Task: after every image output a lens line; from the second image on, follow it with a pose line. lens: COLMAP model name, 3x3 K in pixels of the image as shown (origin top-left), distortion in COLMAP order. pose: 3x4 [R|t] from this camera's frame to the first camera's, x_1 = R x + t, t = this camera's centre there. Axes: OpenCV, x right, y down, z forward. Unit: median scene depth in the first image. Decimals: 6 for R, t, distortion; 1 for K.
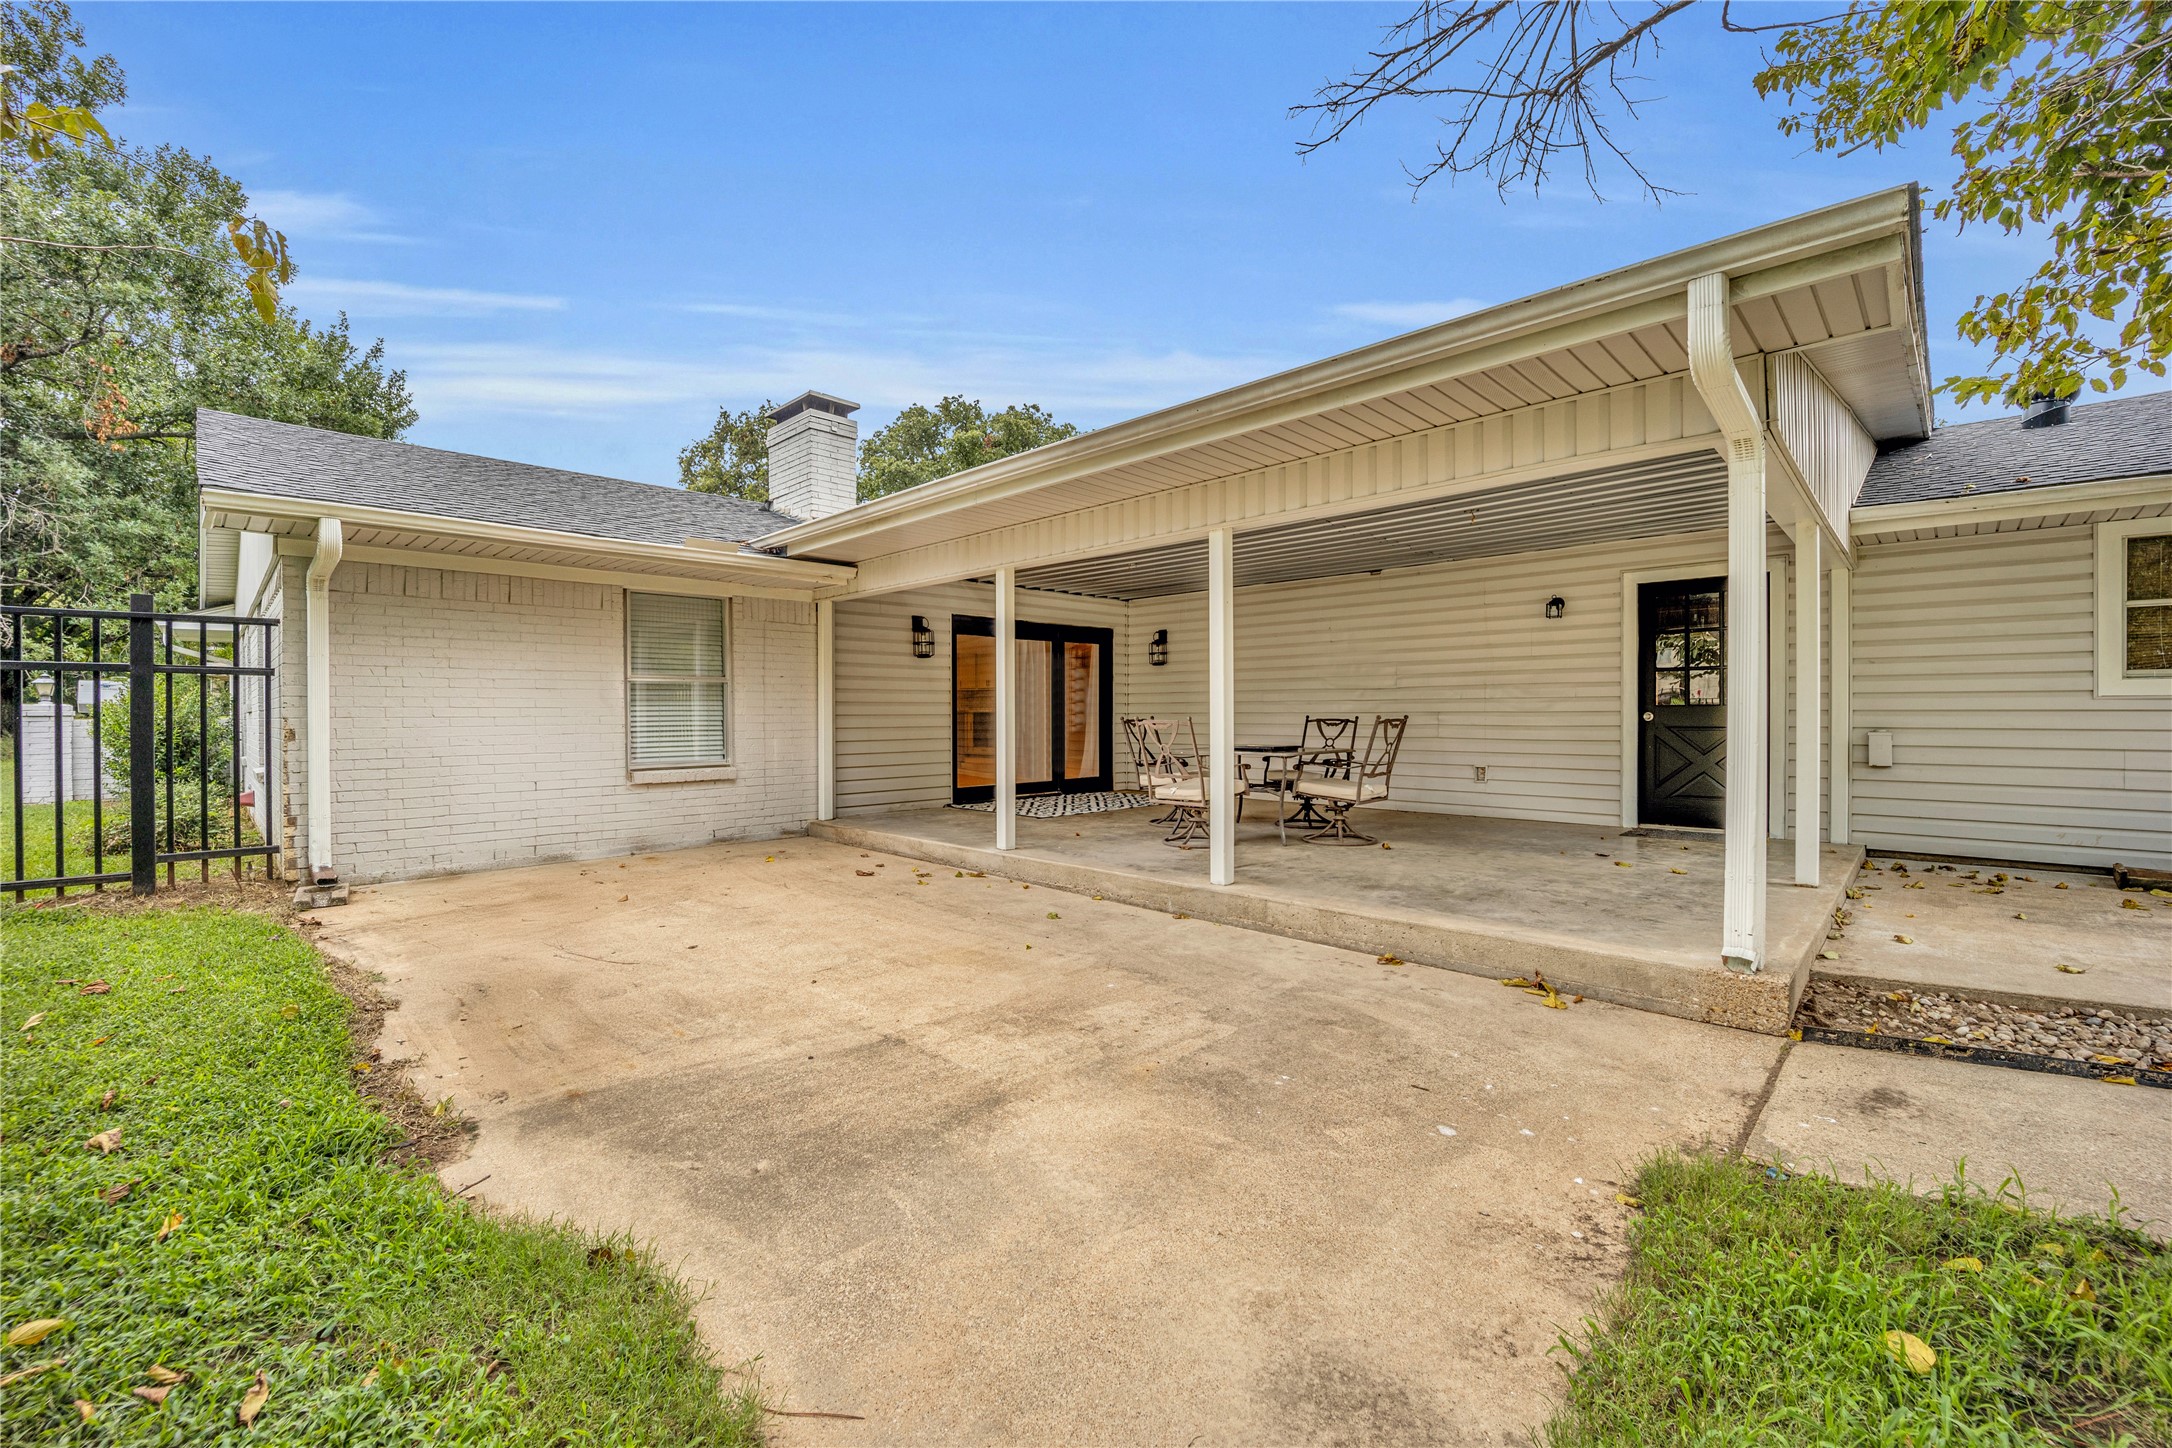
lens RADIAL K [[888.0, 0, 1084.4], [0, 888.0, 735.4], [0, 0, 1]] dist [-0.022298, -0.000194]
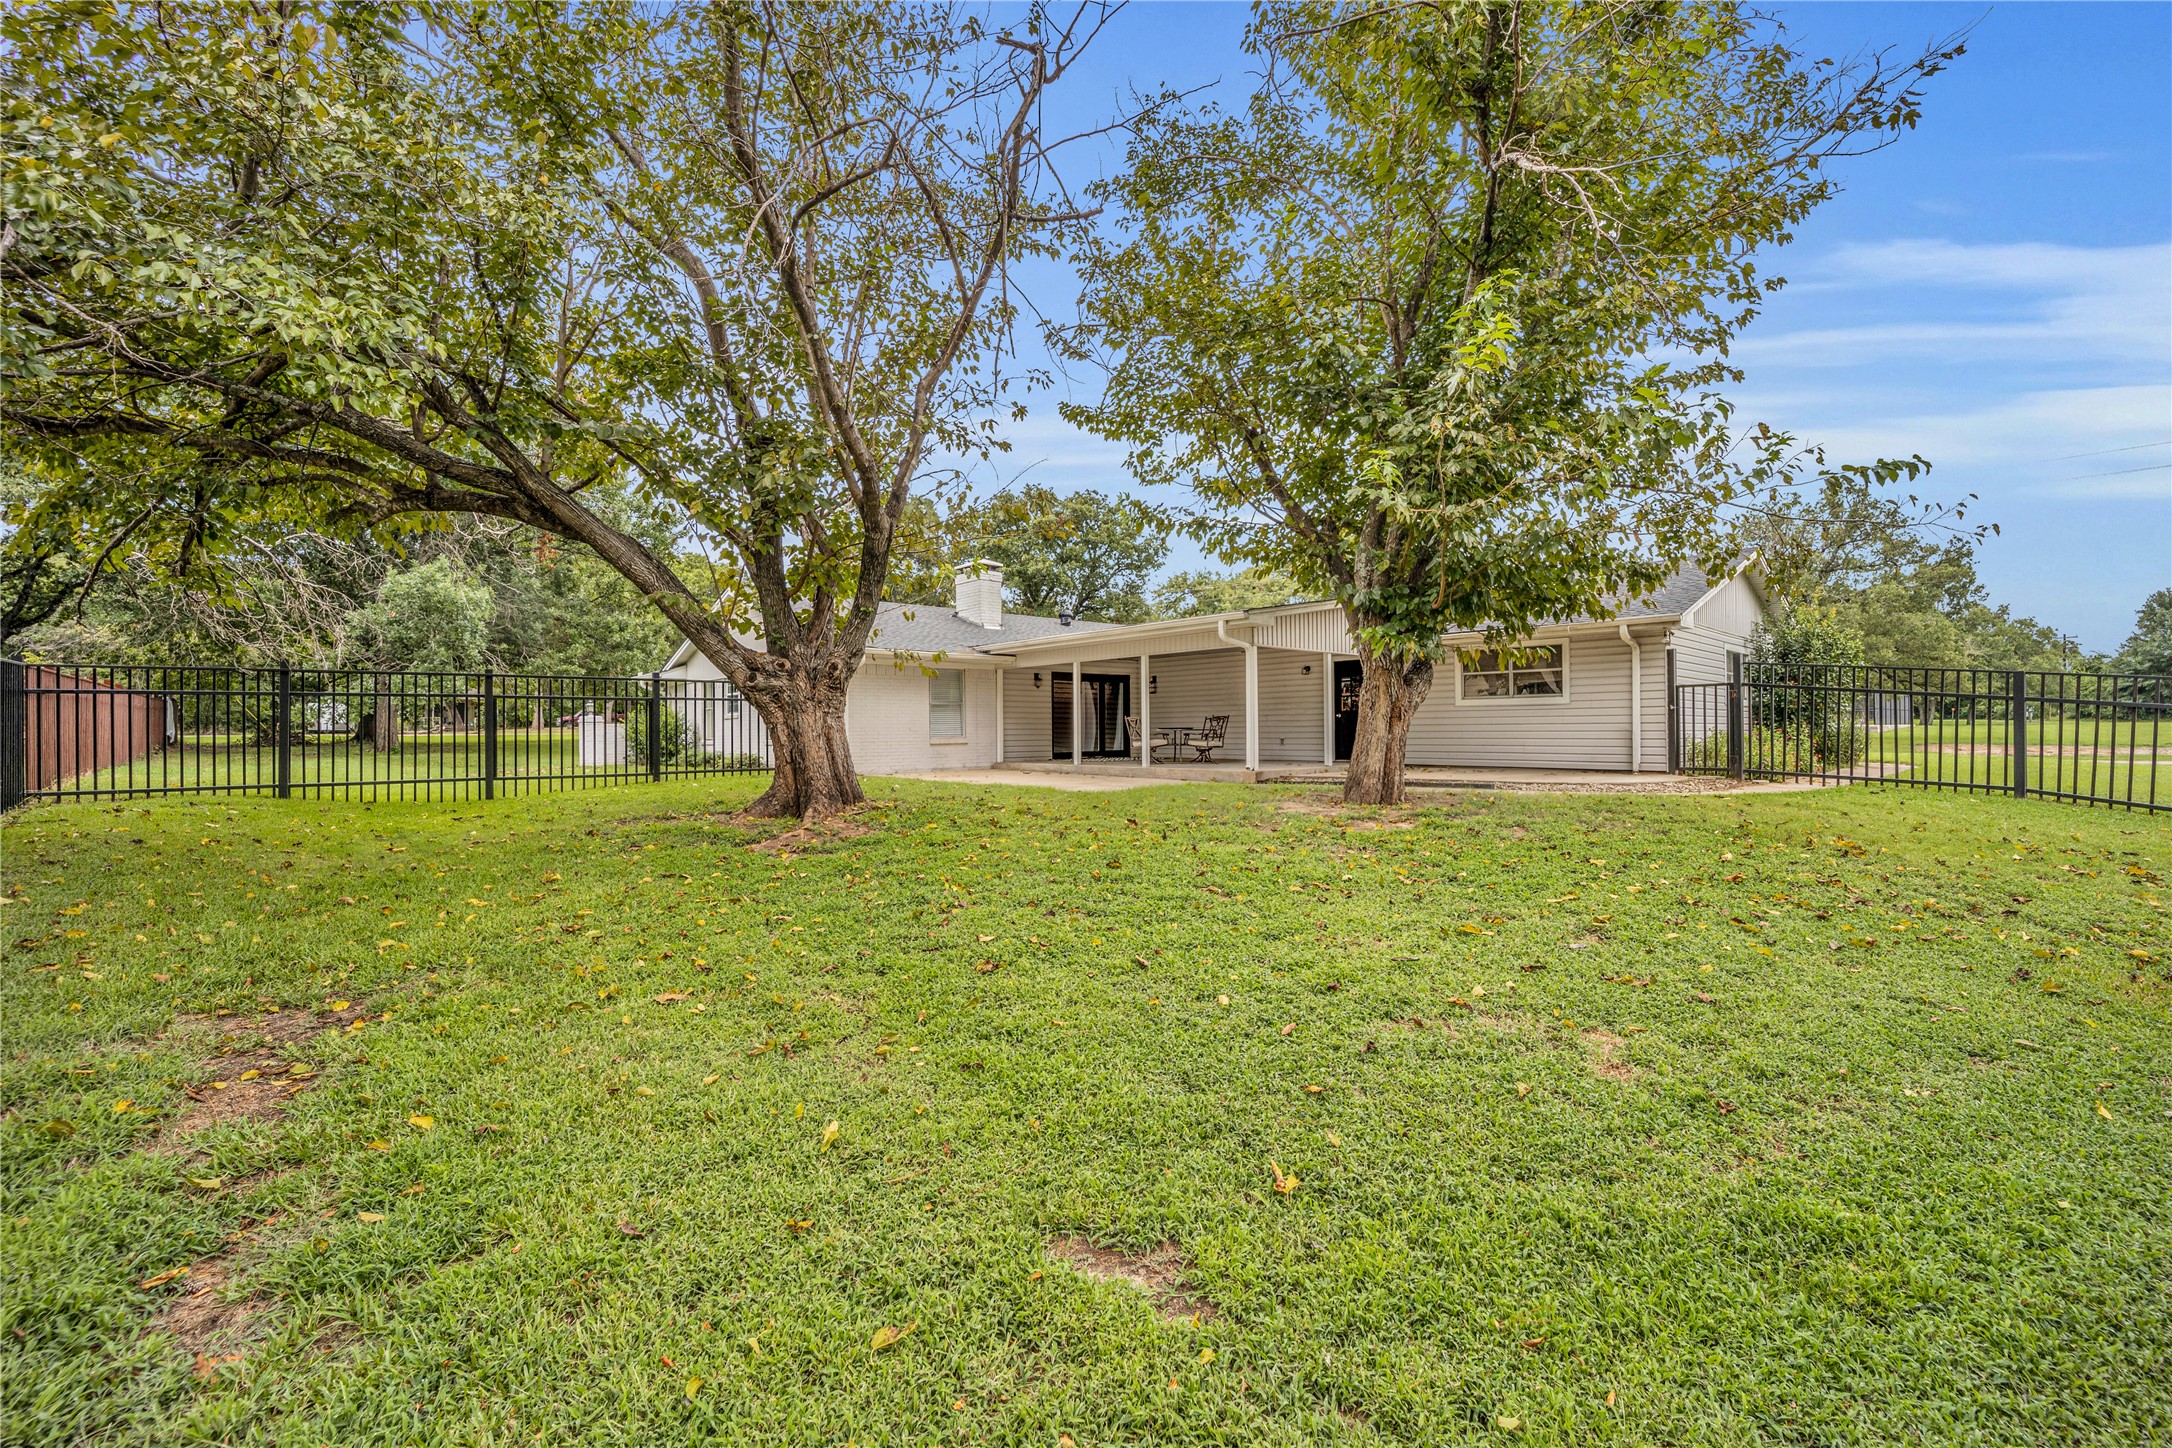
lens RADIAL K [[888.0, 0, 1084.4], [0, 888.0, 735.4], [0, 0, 1]] dist [-0.022298, -0.000194]
pose [[0.997175, -0.001149, -0.075103, 0.085129], [-0.001235, 0.999497, -0.031691, 0.082642], [0.075102, 0.031694, 0.996672, -1.098372]]
